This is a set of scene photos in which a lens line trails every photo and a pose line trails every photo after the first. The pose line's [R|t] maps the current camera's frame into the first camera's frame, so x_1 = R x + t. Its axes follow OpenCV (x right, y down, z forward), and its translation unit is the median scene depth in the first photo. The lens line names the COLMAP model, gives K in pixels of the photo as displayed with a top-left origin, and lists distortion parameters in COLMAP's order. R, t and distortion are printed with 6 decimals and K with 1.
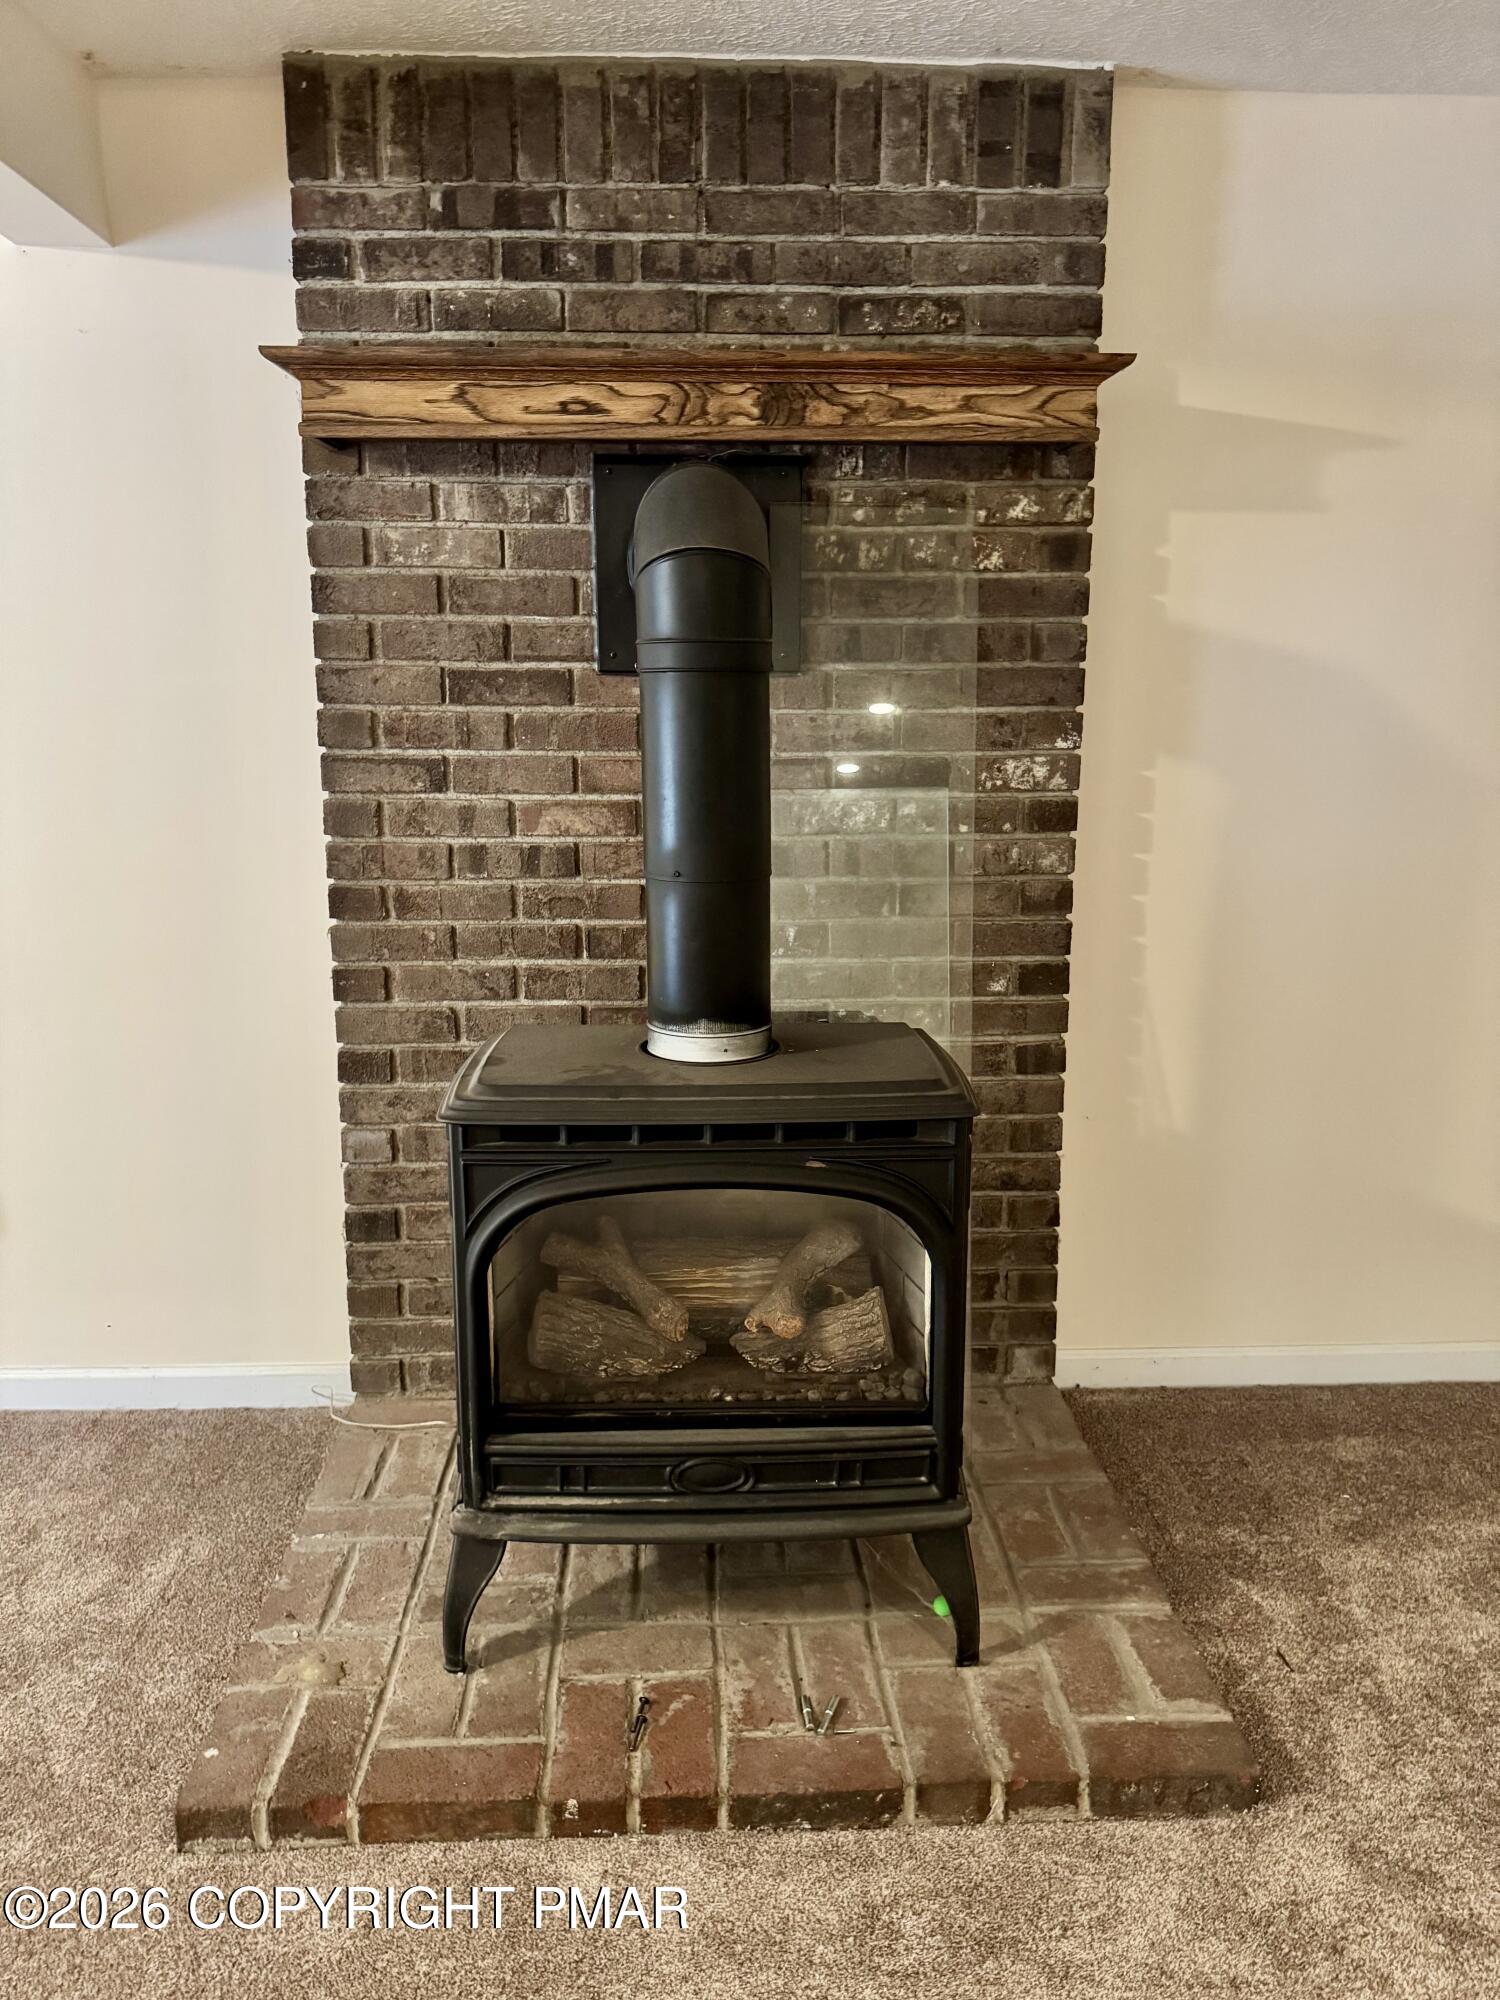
lens RADIAL K [[1388.9, 0, 748.0], [0, 1388.9, 1011.0], [0, 0, 1]] dist [0.011087, -0.000077]
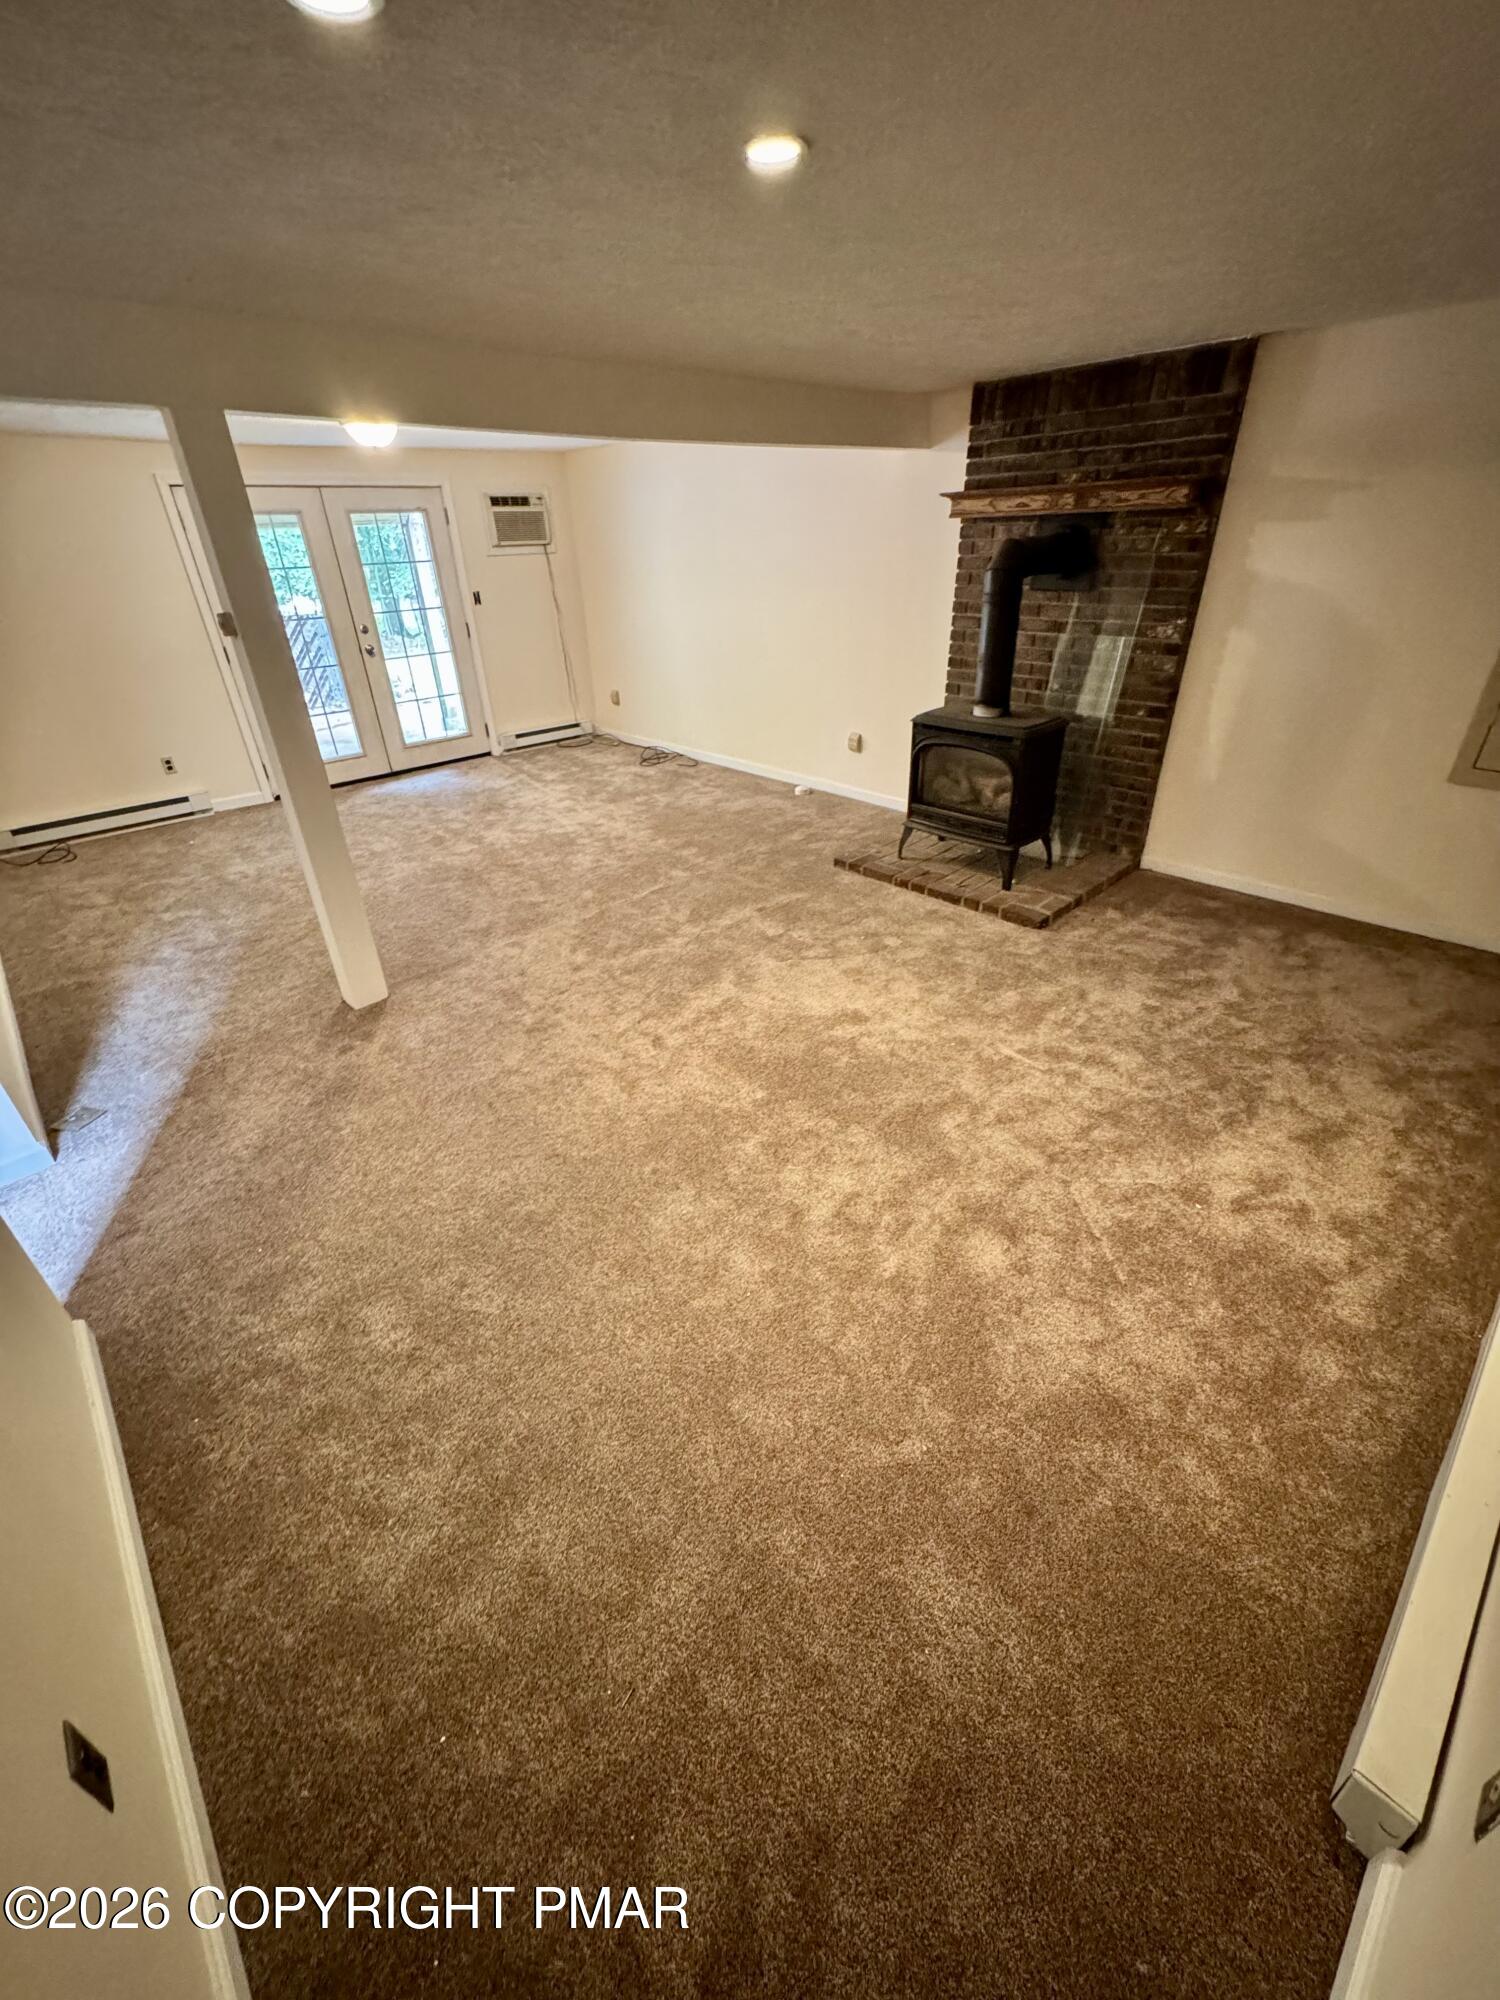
lens RADIAL K [[800.3, 0, 750.5], [0, 800.3, 996.3], [0, 0, 1]] dist [-0.000232, 0.000410]
pose [[0.657654, 0.358570, -0.662510, 1.055695], [-0.119575, 0.917991, 0.378145, -0.010368], [0.743769, -0.169469, 0.646597, -0.831362]]
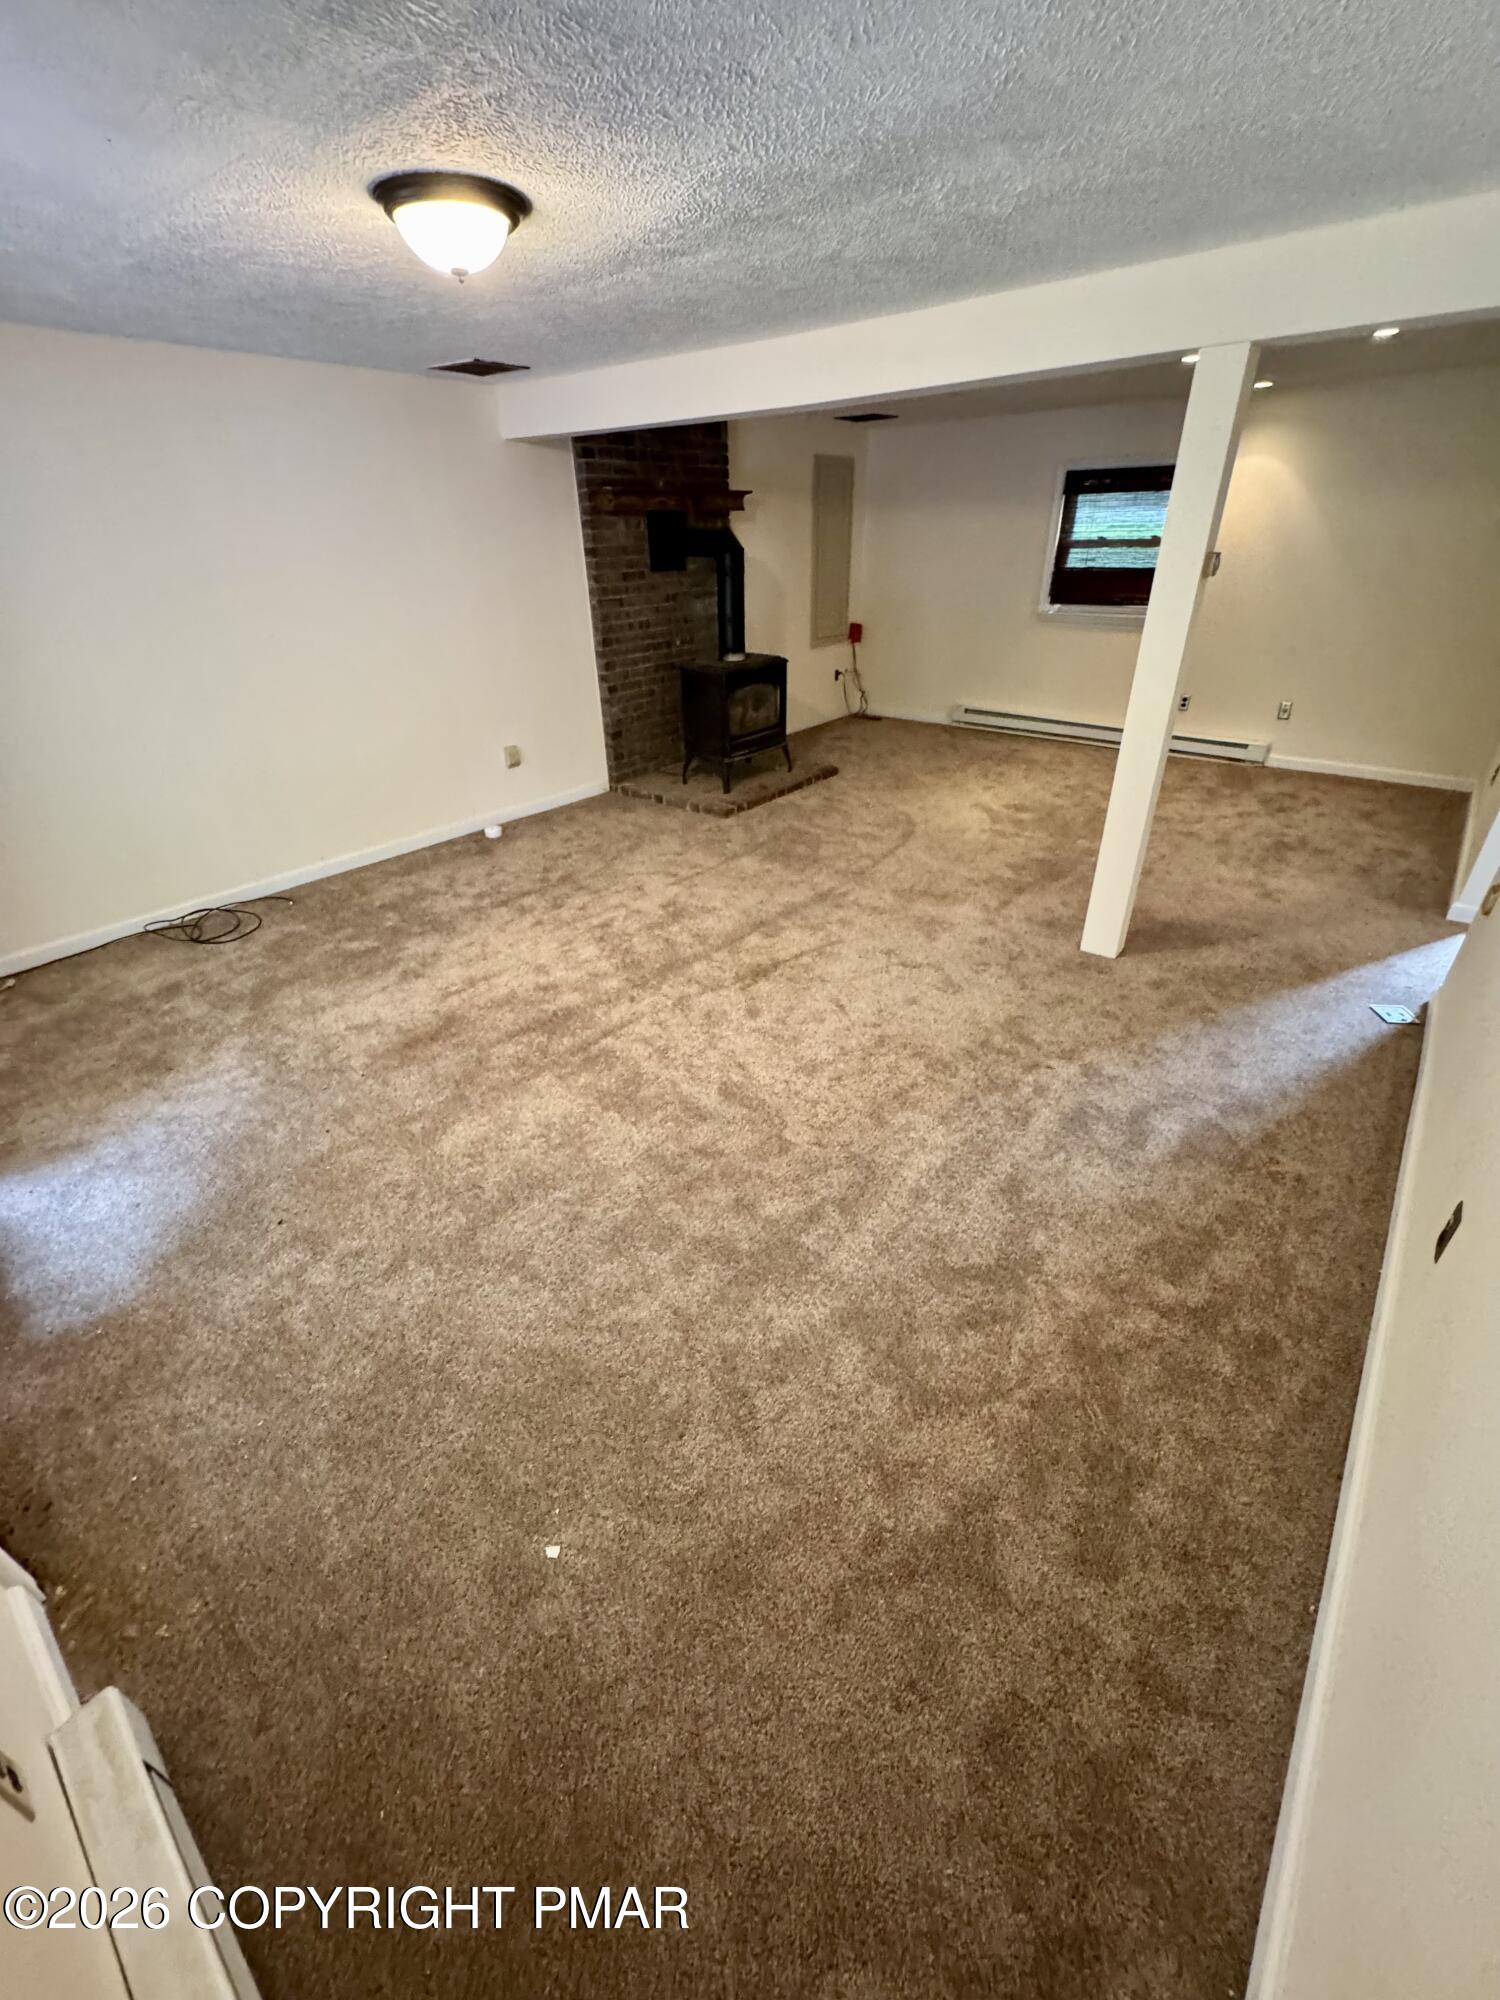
lens RADIAL K [[800.3, 0, 750.5], [0, 800.3, 996.3], [0, 0, 1]] dist [-0.000232, 0.000410]
pose [[0.668926, -0.393202, 0.630817, -1.941898], [0.162088, 0.905374, 0.392460, 0.001441], [-0.725441, -0.160279, 0.669362, -0.958701]]
